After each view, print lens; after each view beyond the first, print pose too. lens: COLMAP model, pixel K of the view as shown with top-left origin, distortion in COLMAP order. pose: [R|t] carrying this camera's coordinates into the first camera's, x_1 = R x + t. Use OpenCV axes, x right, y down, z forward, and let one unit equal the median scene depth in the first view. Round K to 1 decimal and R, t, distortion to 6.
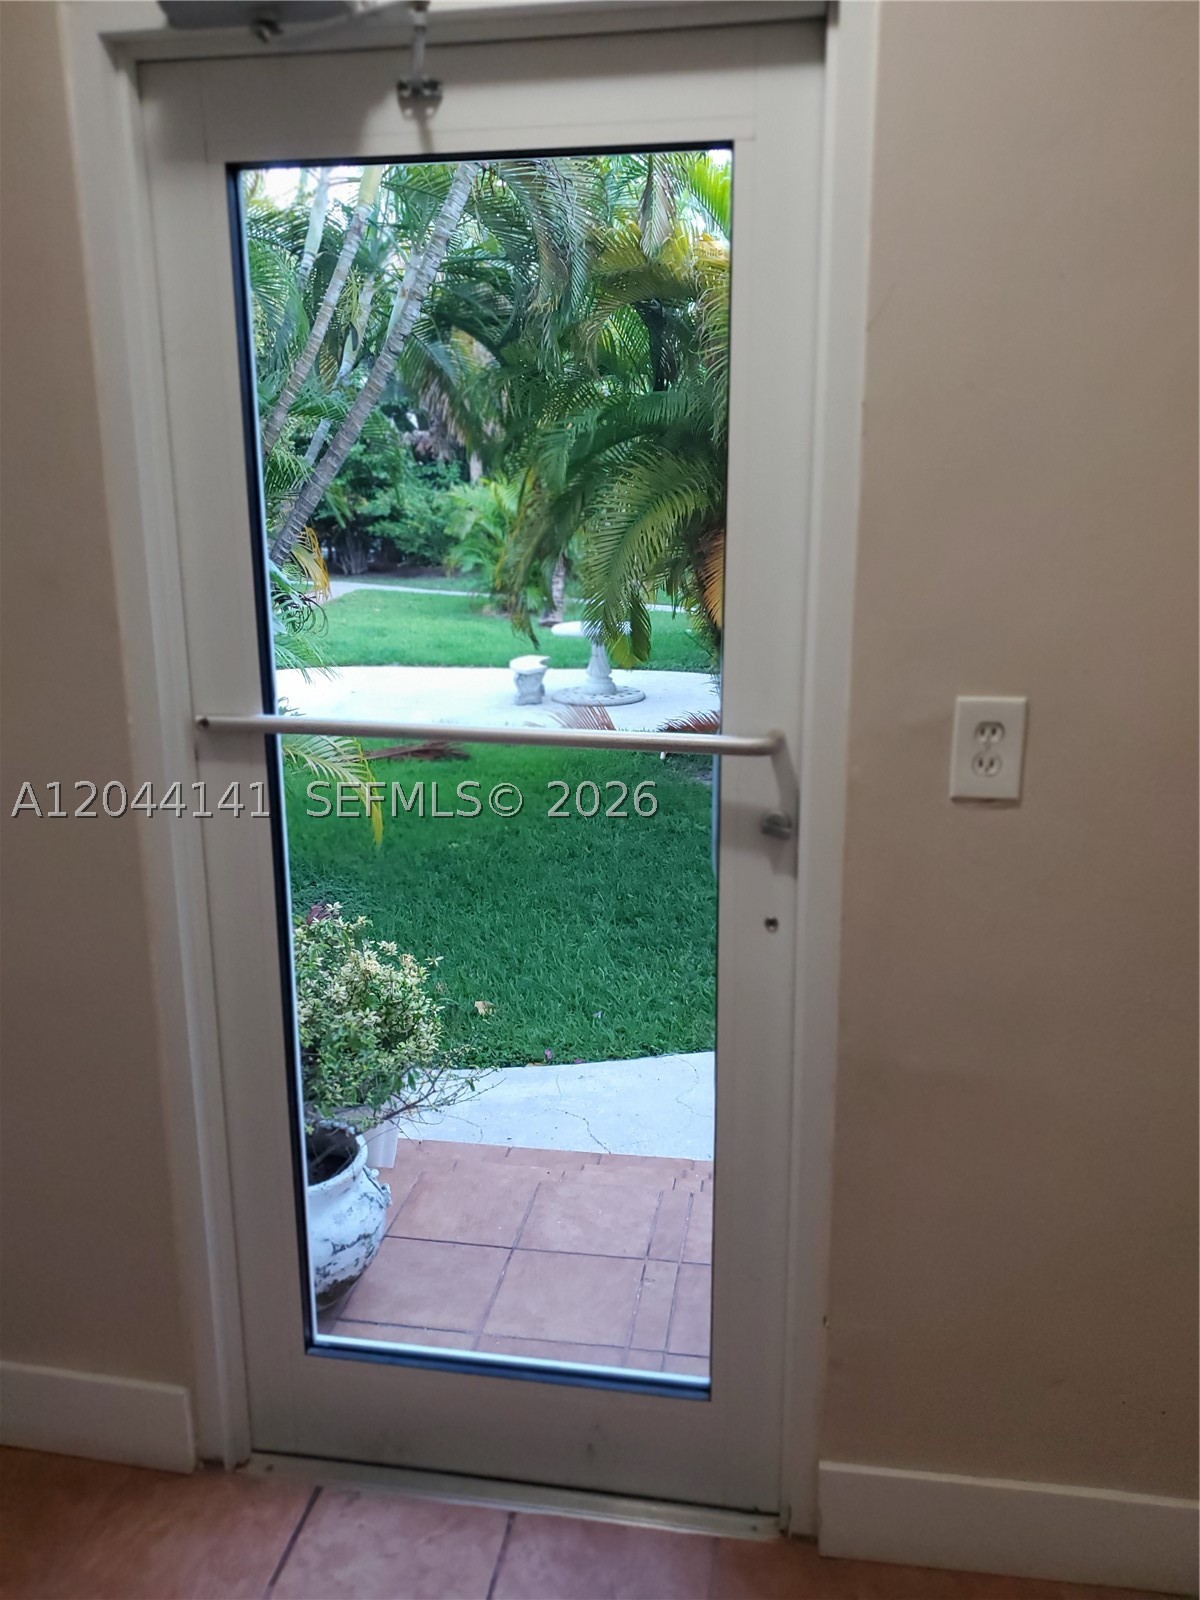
lens RADIAL K [[1241.8, 0, 604.5], [0, 1241.8, 797.4], [0, 0, 1]] dist [0.097562, 0.001293]
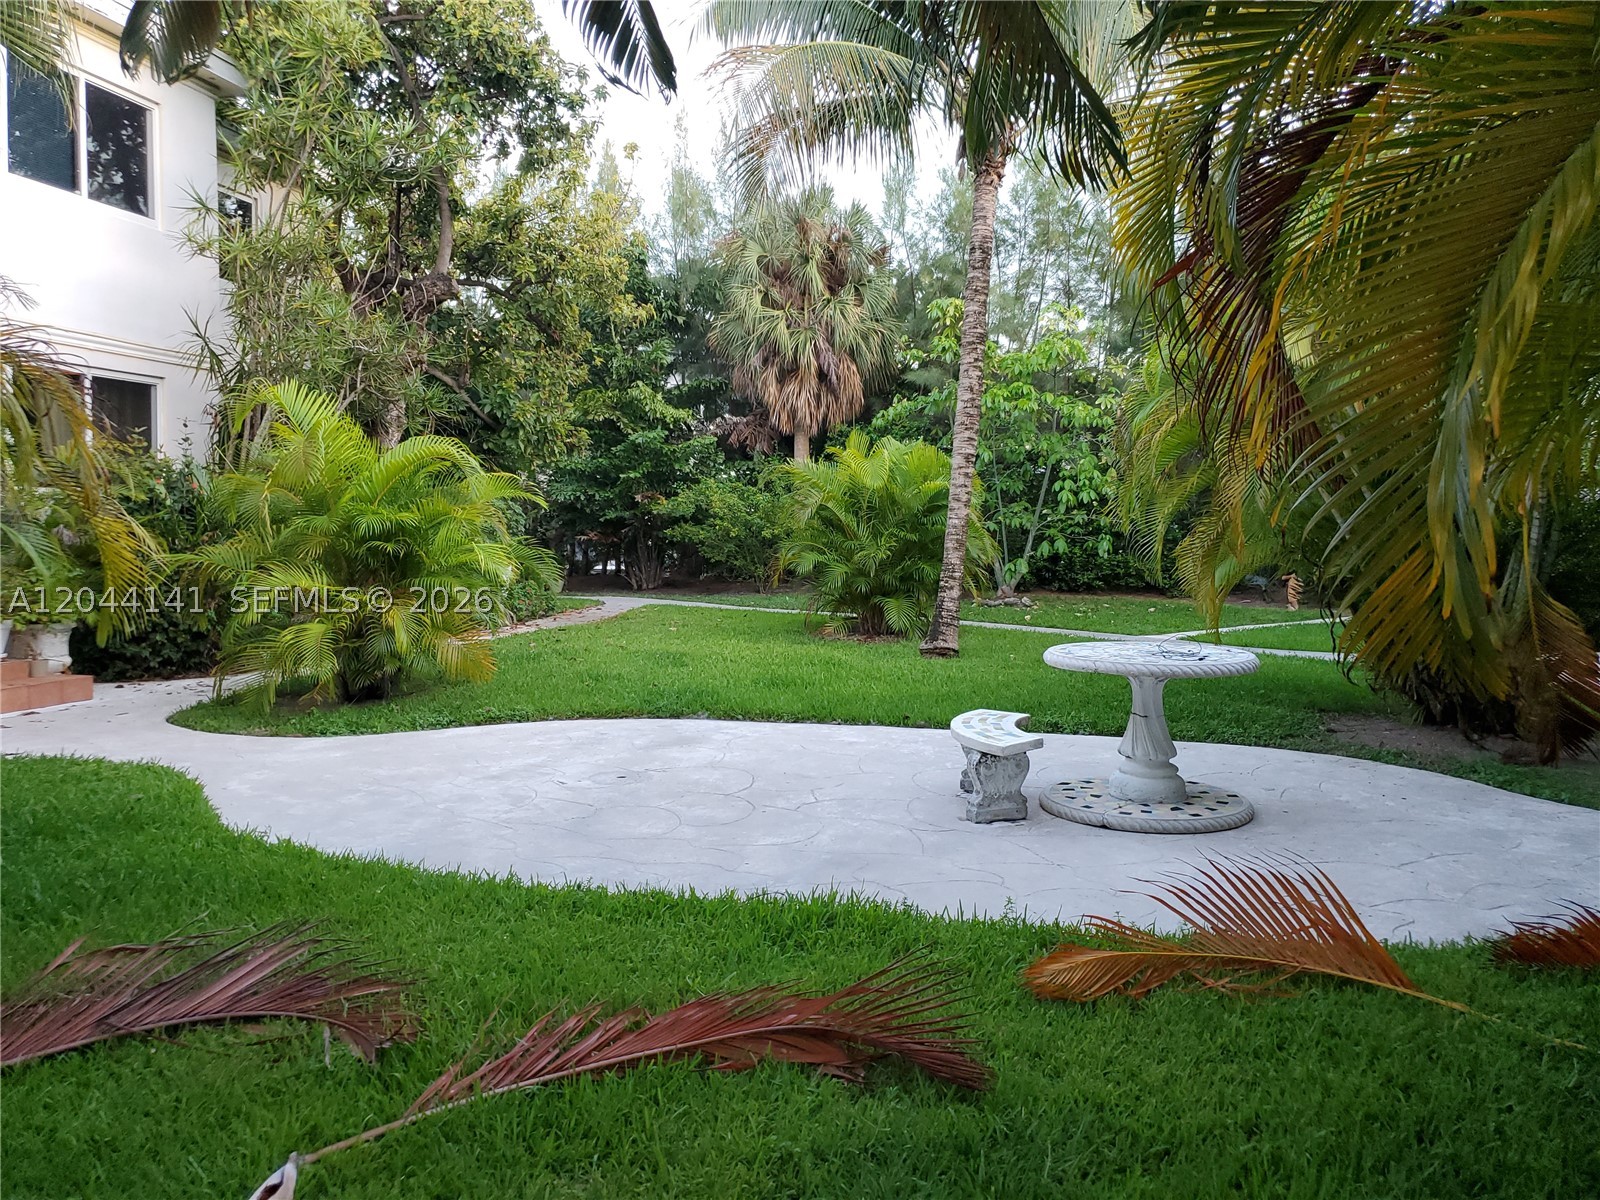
lens RADIAL K [[1241.8, 0, 798.2], [0, 1241.8, 596.3], [0, 0, 1]] dist [0.097562, 0.001293]
pose [[0.997113, 0.013715, -0.074689, -0.063359], [-0.027373, 0.982349, -0.185042, -0.043359], [0.070833, 0.186552, 0.979888, 0.336144]]
